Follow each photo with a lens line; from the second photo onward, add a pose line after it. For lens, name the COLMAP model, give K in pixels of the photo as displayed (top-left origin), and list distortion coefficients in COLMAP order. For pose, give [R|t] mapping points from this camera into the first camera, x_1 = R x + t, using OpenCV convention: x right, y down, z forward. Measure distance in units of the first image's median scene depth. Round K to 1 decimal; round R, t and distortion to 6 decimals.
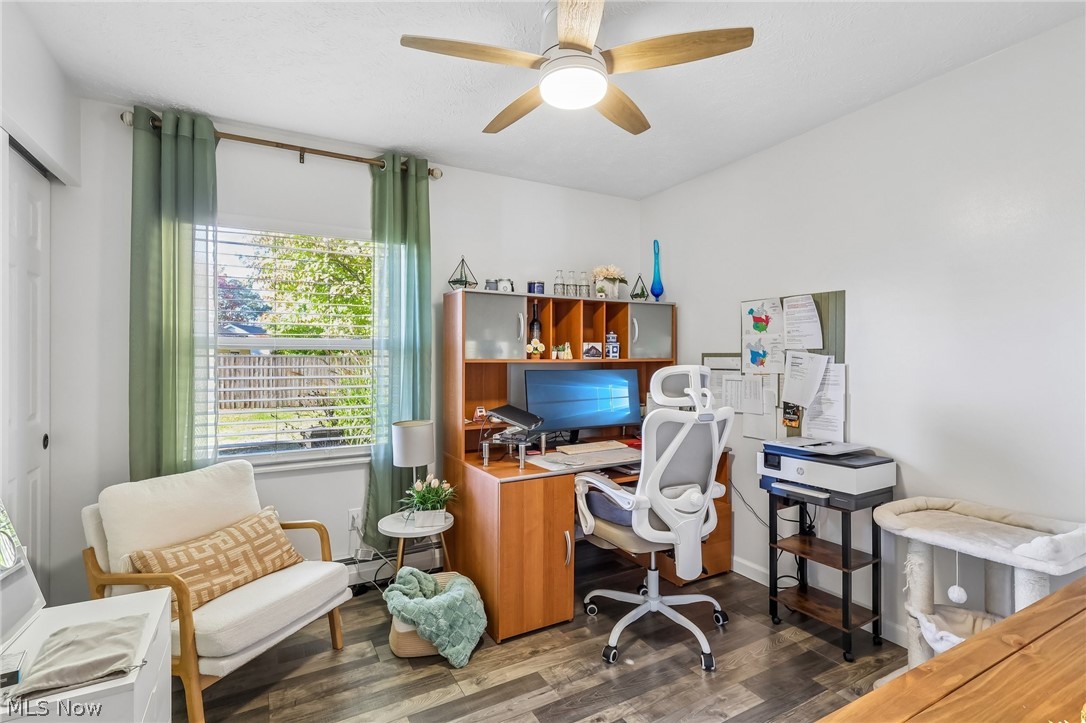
lens RADIAL K [[483.4, 0, 539.4], [0, 483.4, 359.2], [0, 0, 1]] dist [0.000741, 0.000021]
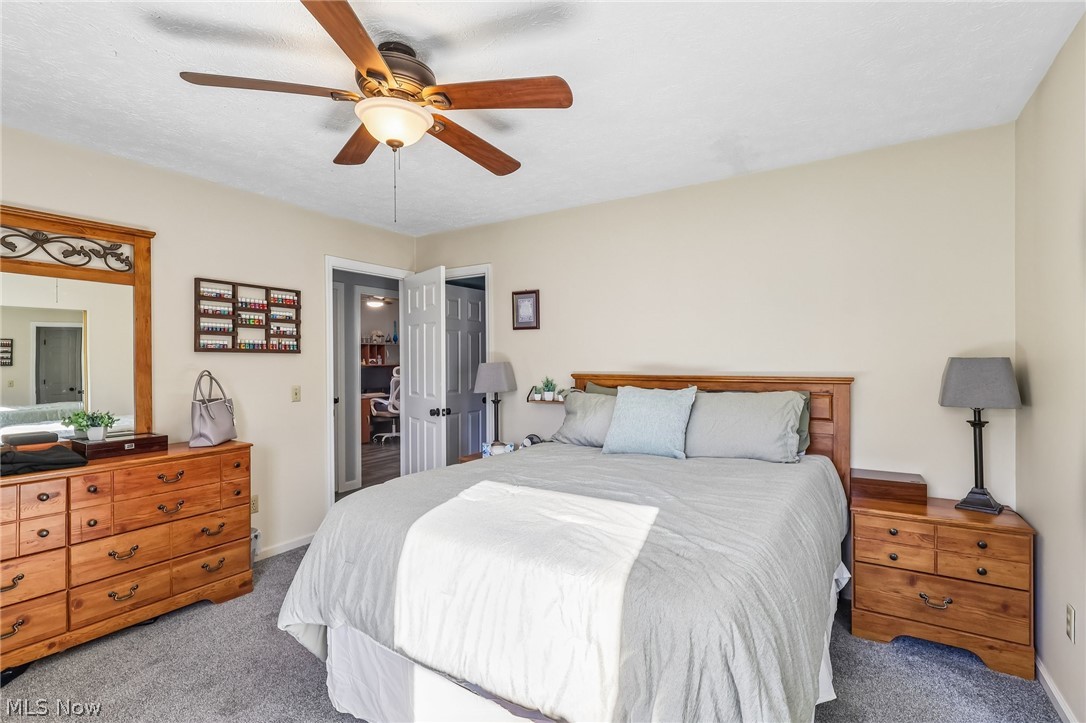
lens RADIAL K [[483.4, 0, 539.4], [0, 483.4, 359.2], [0, 0, 1]] dist [0.000741, 0.000021]
pose [[0.872081, -0.006512, 0.489318, -0.437293], [0.017669, 0.999678, -0.018186, 0.038570], [-0.489042, 0.024506, 0.871916, -2.023103]]
